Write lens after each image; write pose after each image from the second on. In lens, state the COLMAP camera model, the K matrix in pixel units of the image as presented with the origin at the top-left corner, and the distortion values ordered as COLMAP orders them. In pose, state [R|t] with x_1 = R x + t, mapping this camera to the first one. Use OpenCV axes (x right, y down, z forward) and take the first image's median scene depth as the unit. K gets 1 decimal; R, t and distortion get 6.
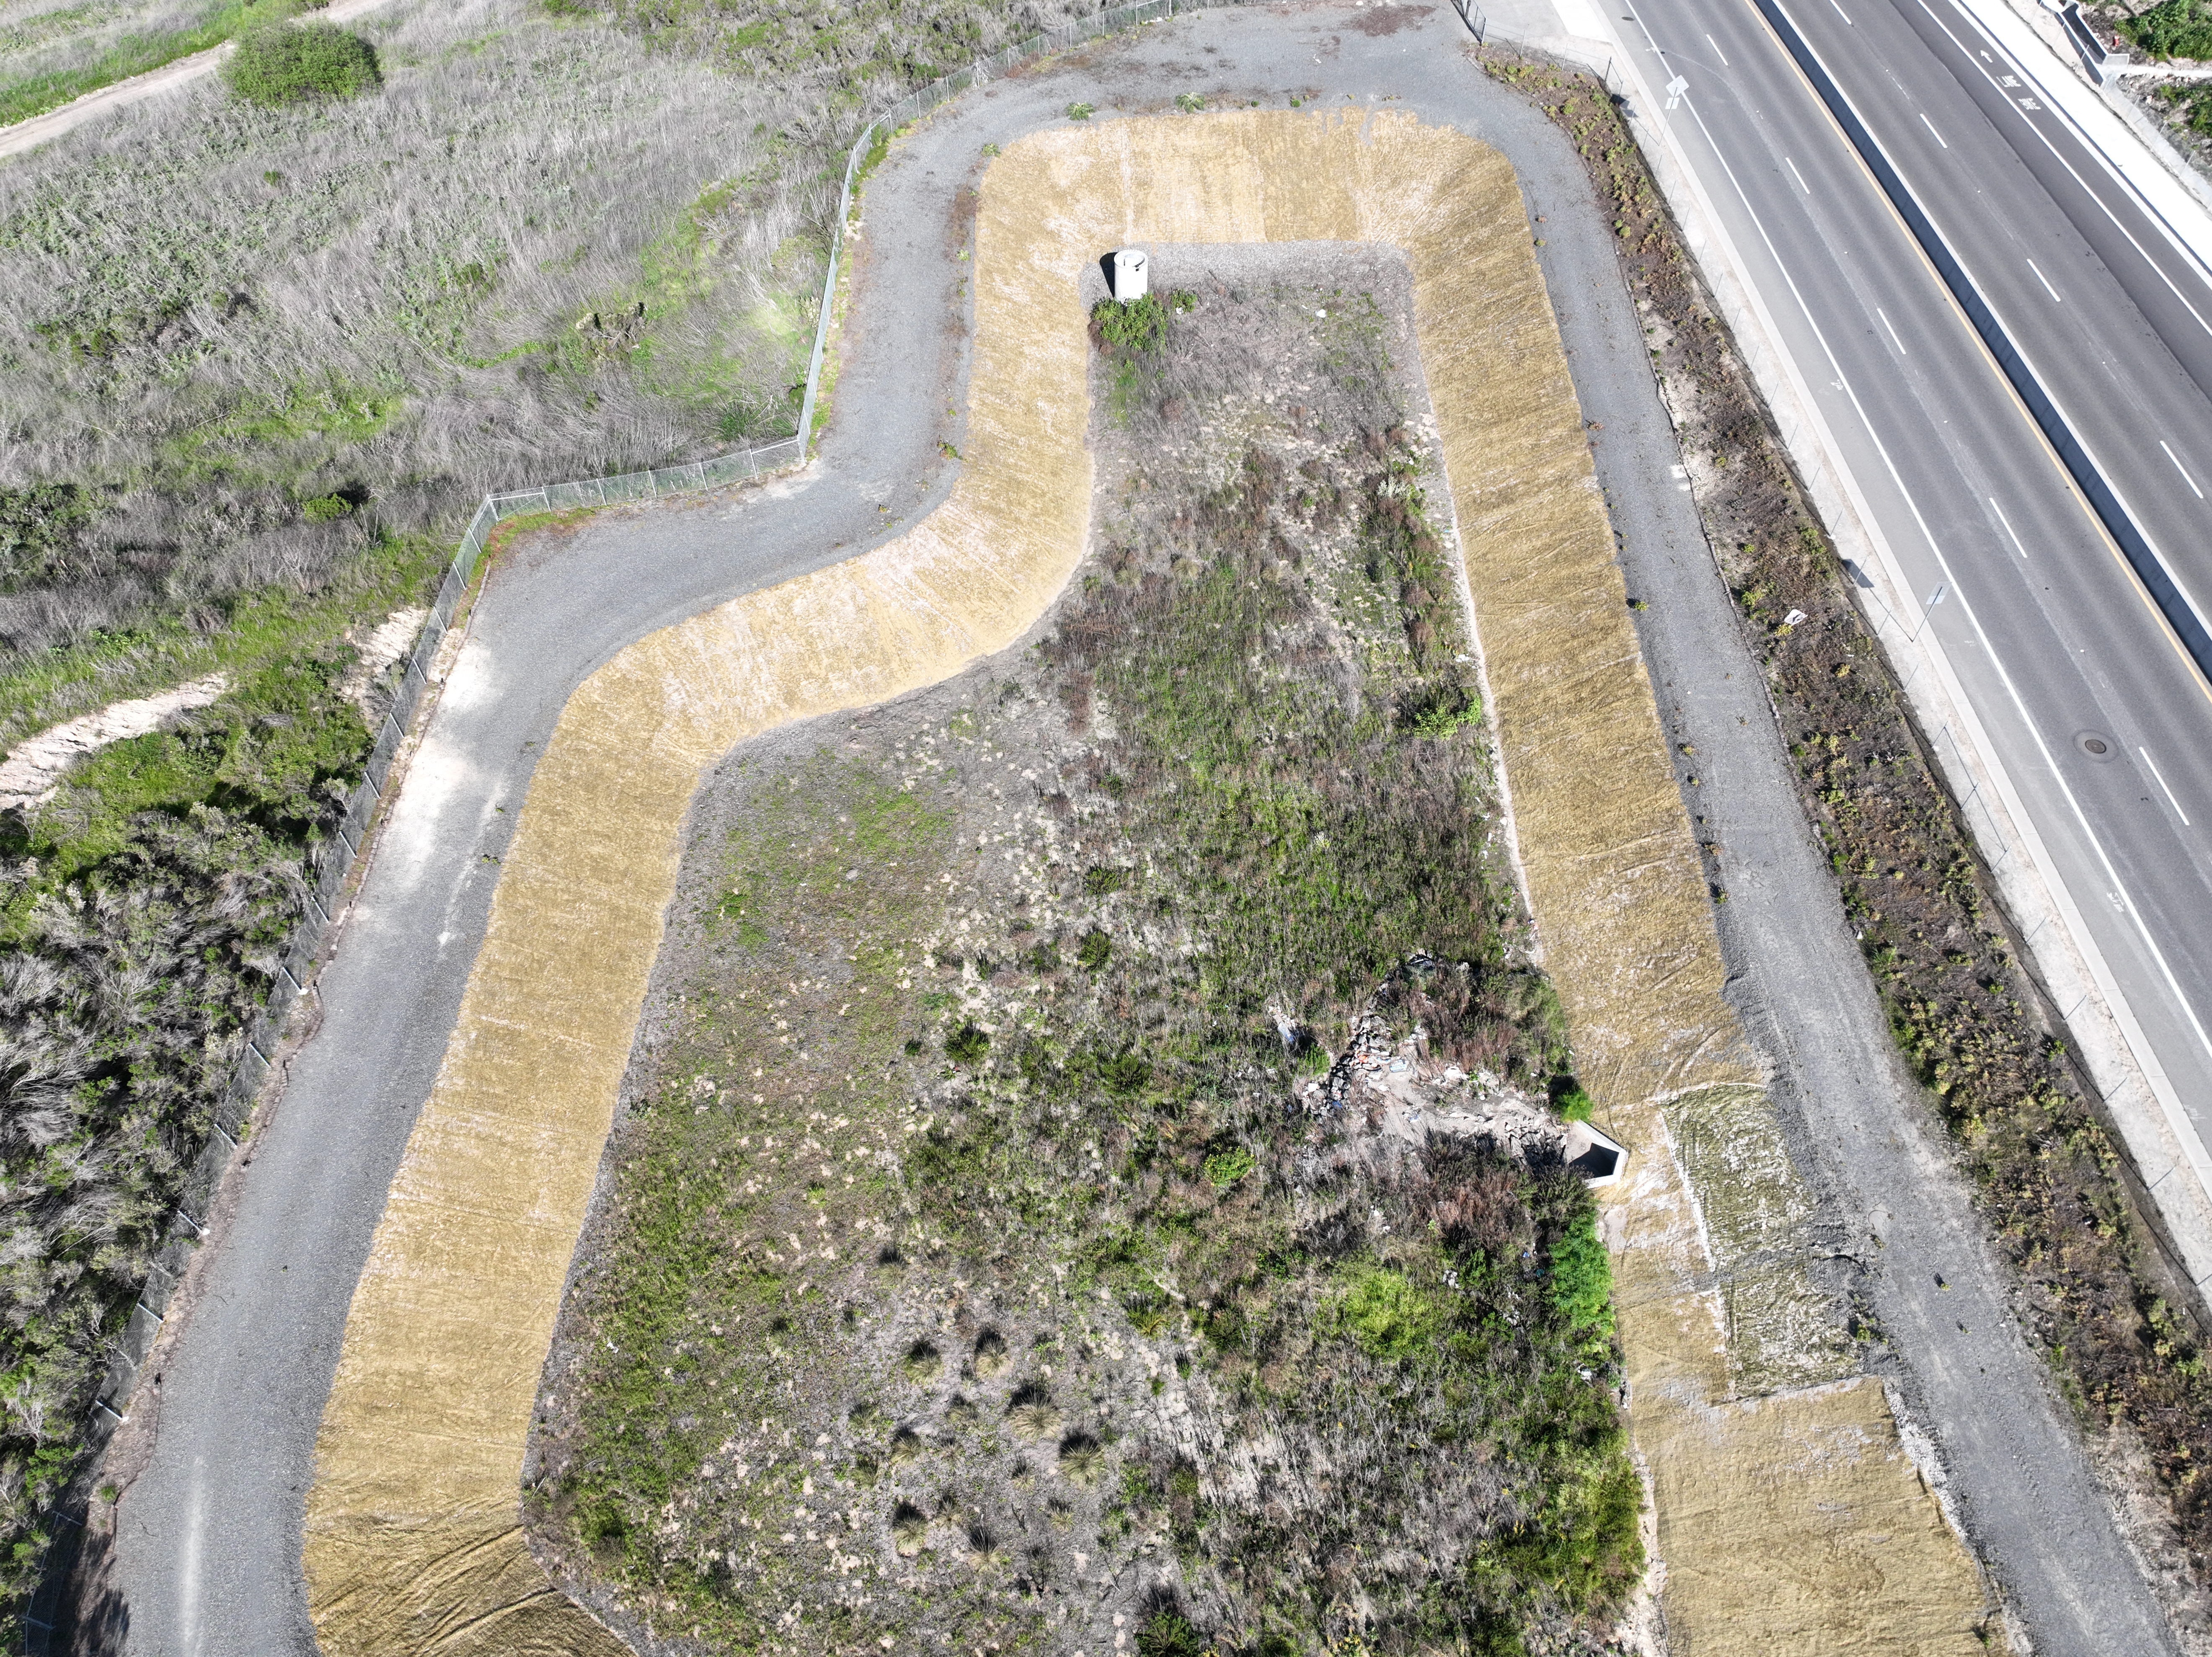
lens RADIAL K [[1557.6, 0, 1104.7], [0, 1557.6, 813.2], [0, 0, 1]] dist [0.001659, 0.012757]
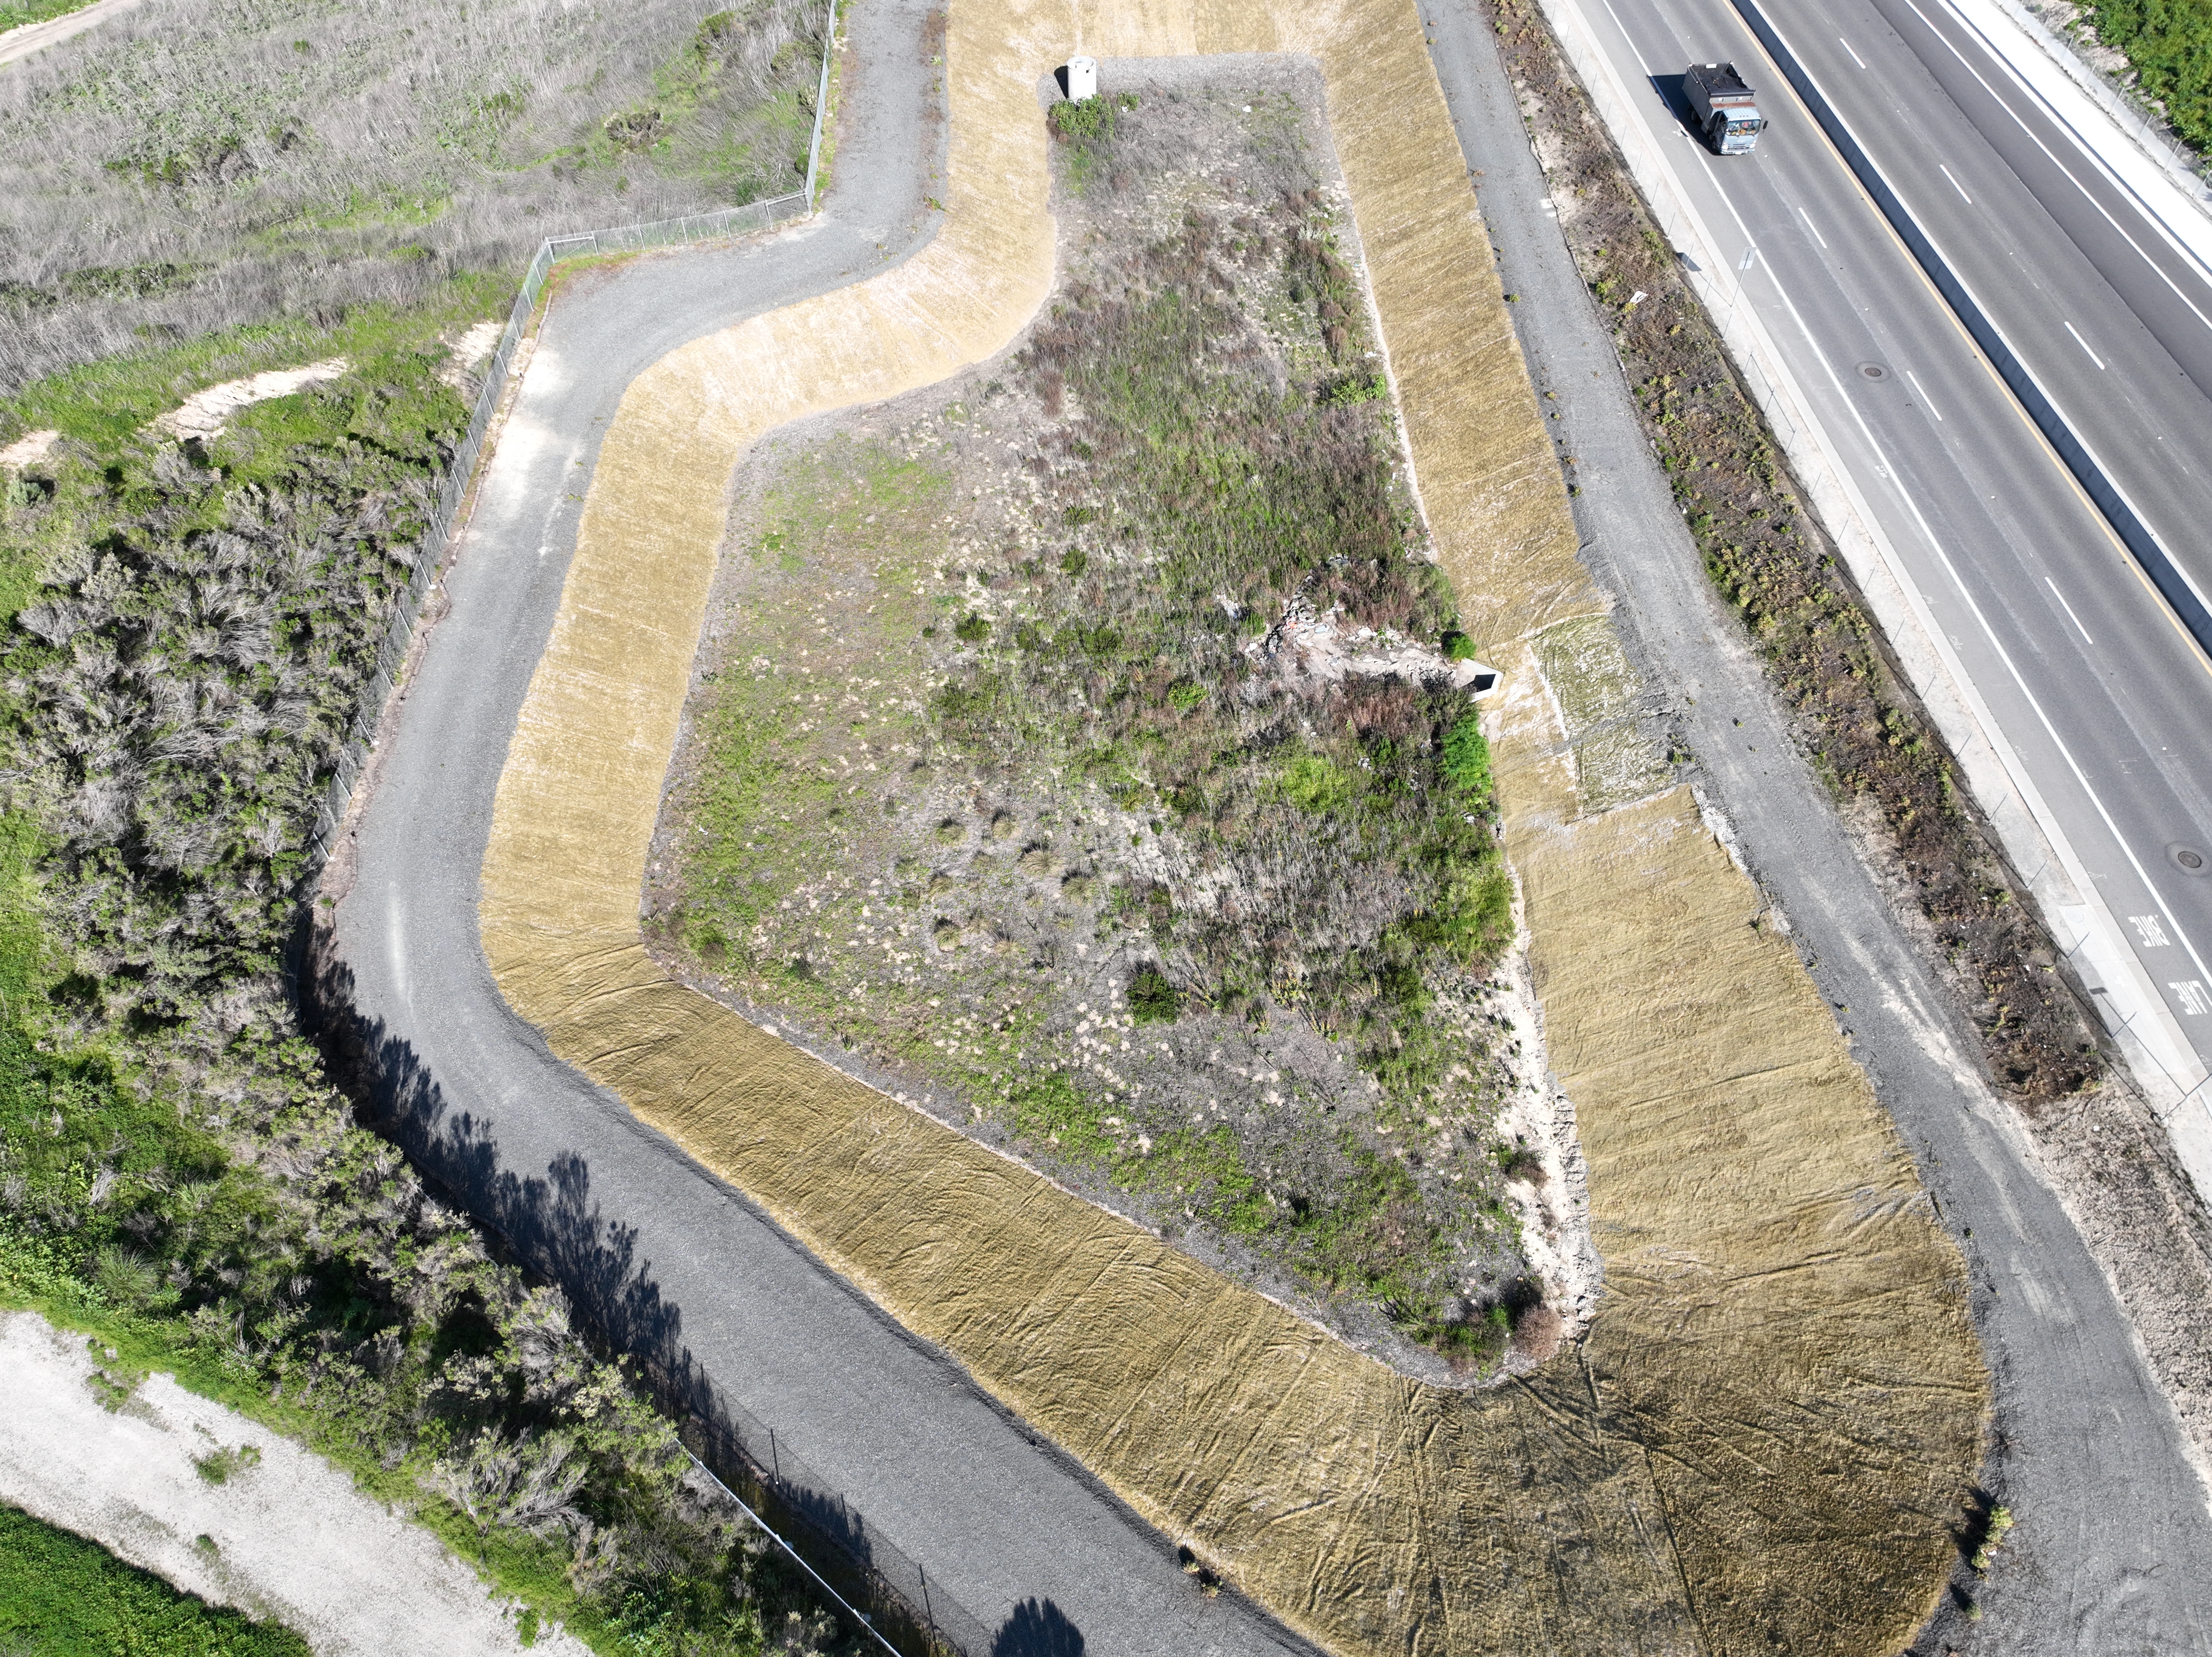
lens RADIAL K [[1557.6, 0, 1104.7], [0, 1557.6, 813.2], [0, 0, 1]] dist [0.001659, 0.012757]
pose [[0.999129, -0.033281, 0.025177, -0.020077], [0.033295, 0.999446, -0.000155, 0.297171], [-0.025158, 0.000993, 0.999683, -0.233017]]
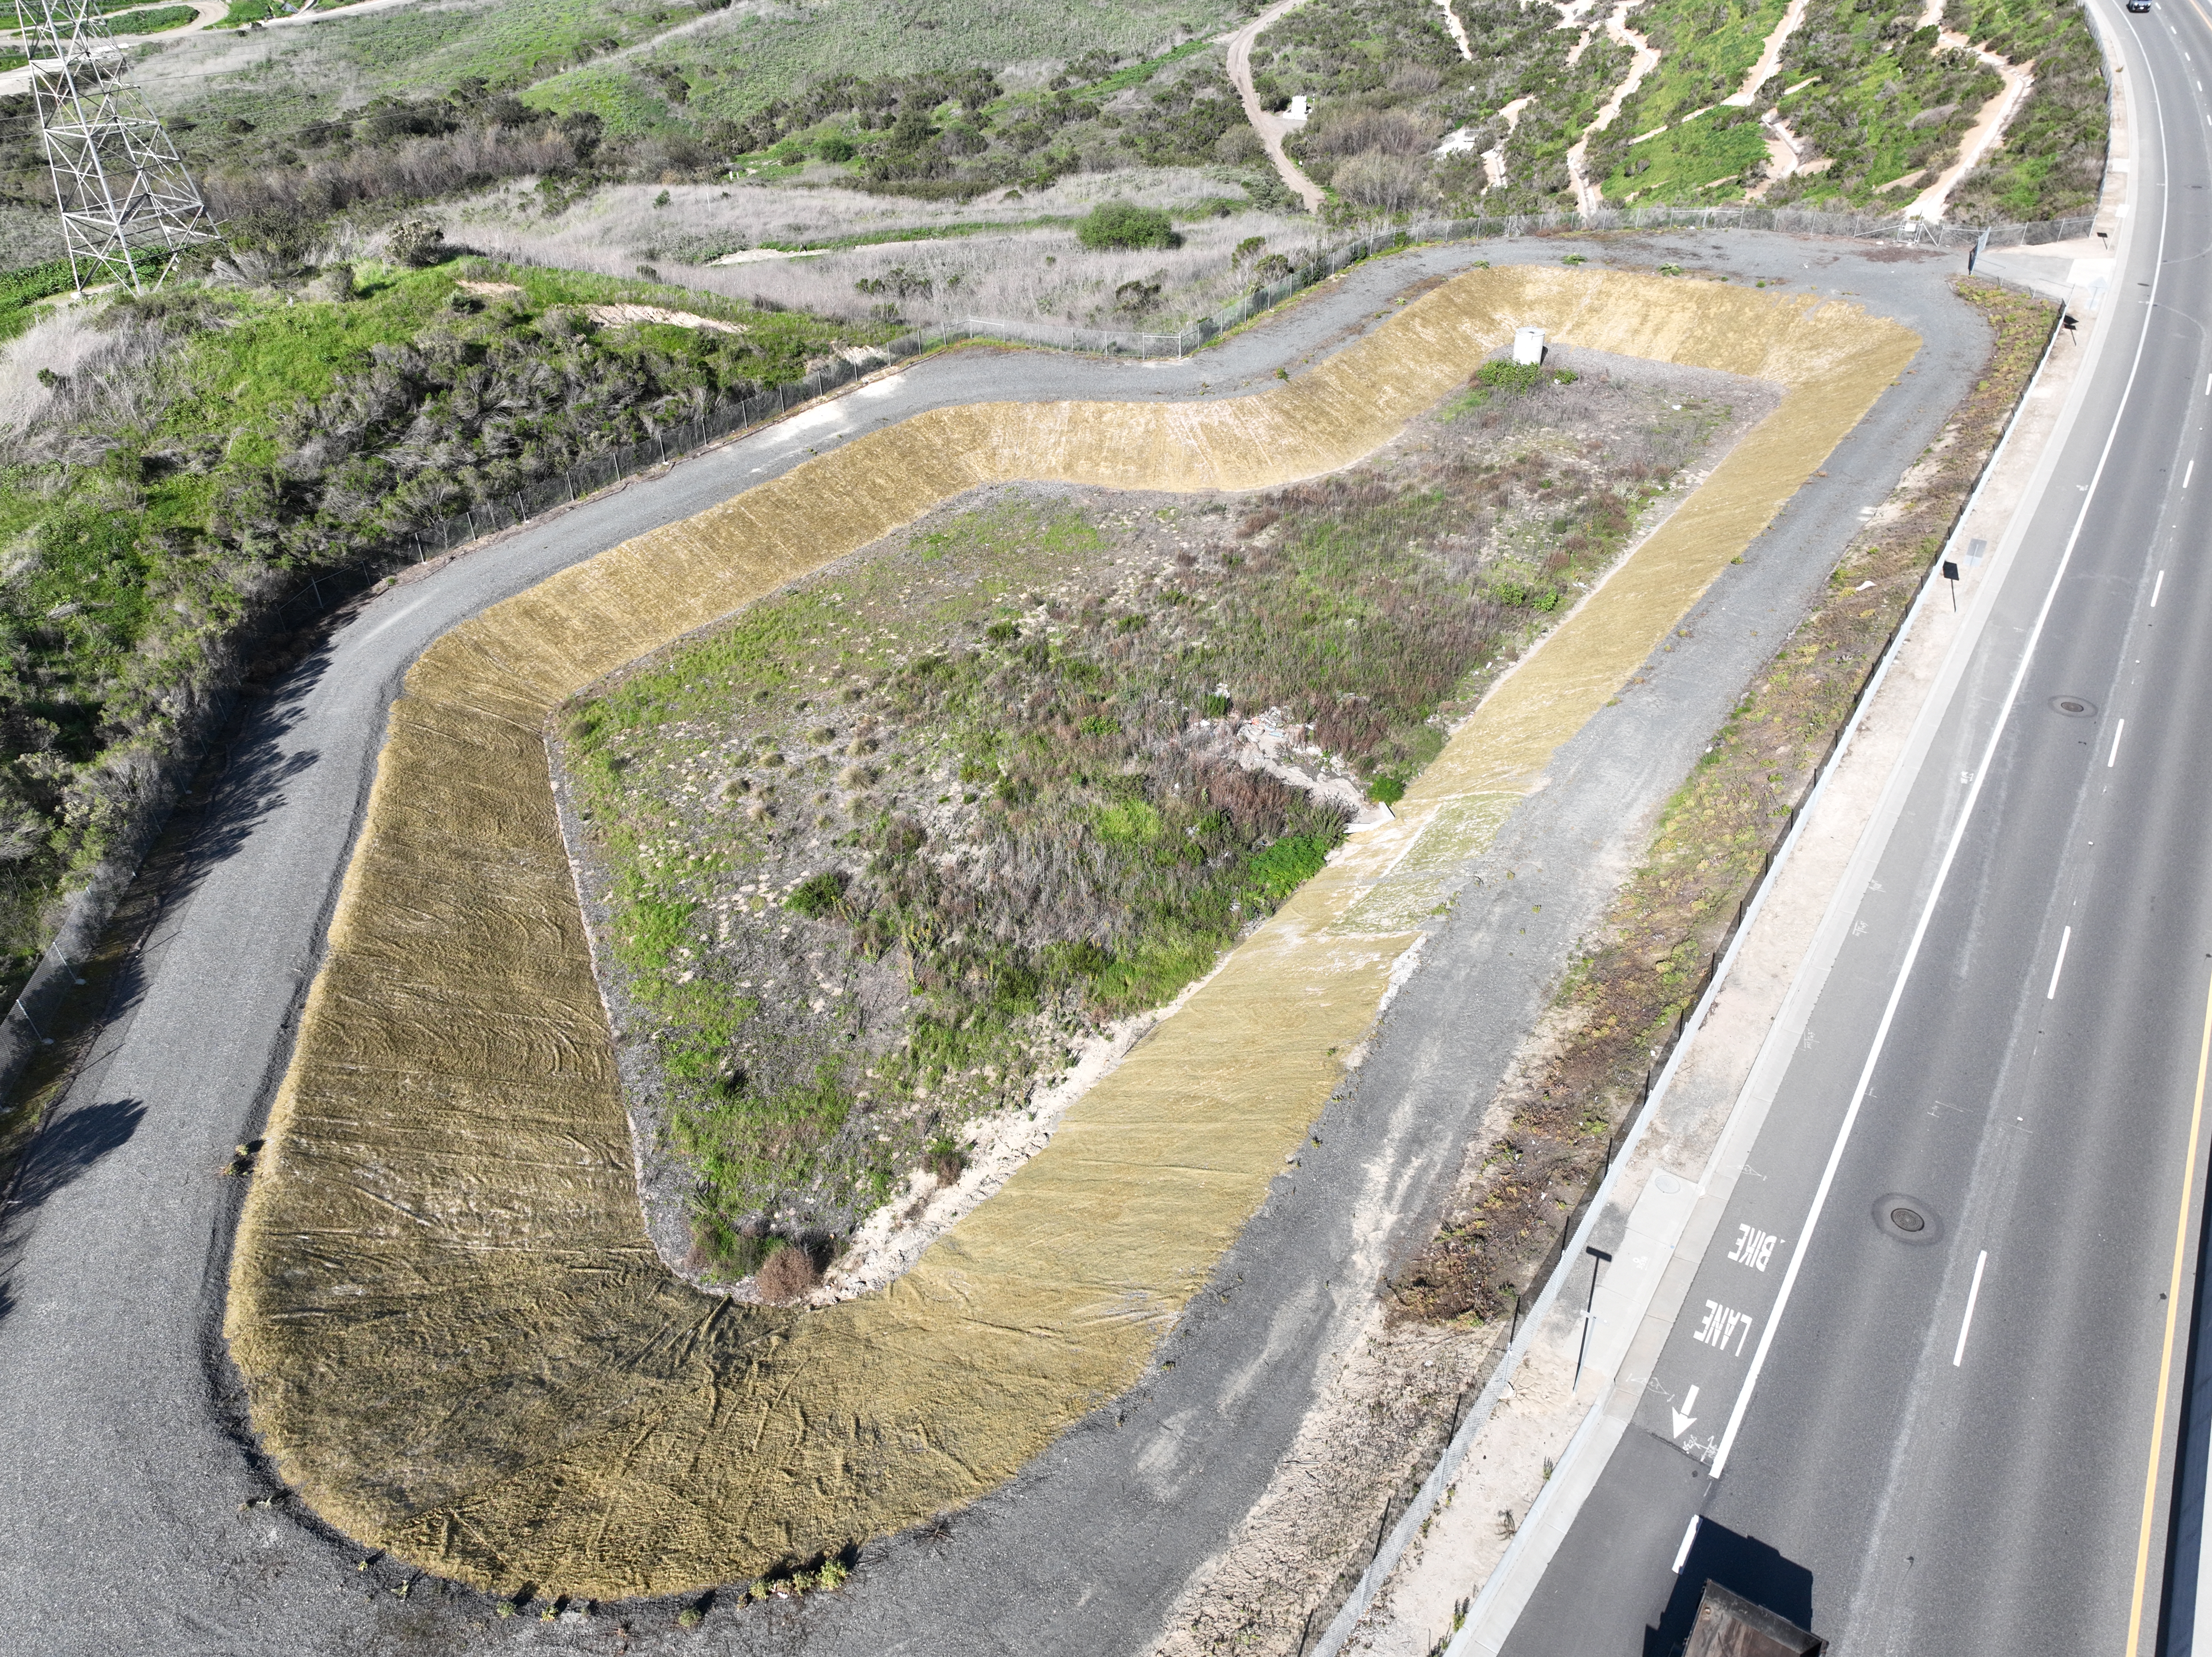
lens RADIAL K [[1547.6, 0, 1107.8], [0, 1547.6, 827.2], [0, 0, 1]] dist [-0.003133, 0.017604]
pose [[0.816764, 0.326569, -0.475656, 0.646496], [-0.442888, 0.883235, -0.154099, 0.450428], [0.369792, 0.336525, 0.866028, -0.030968]]
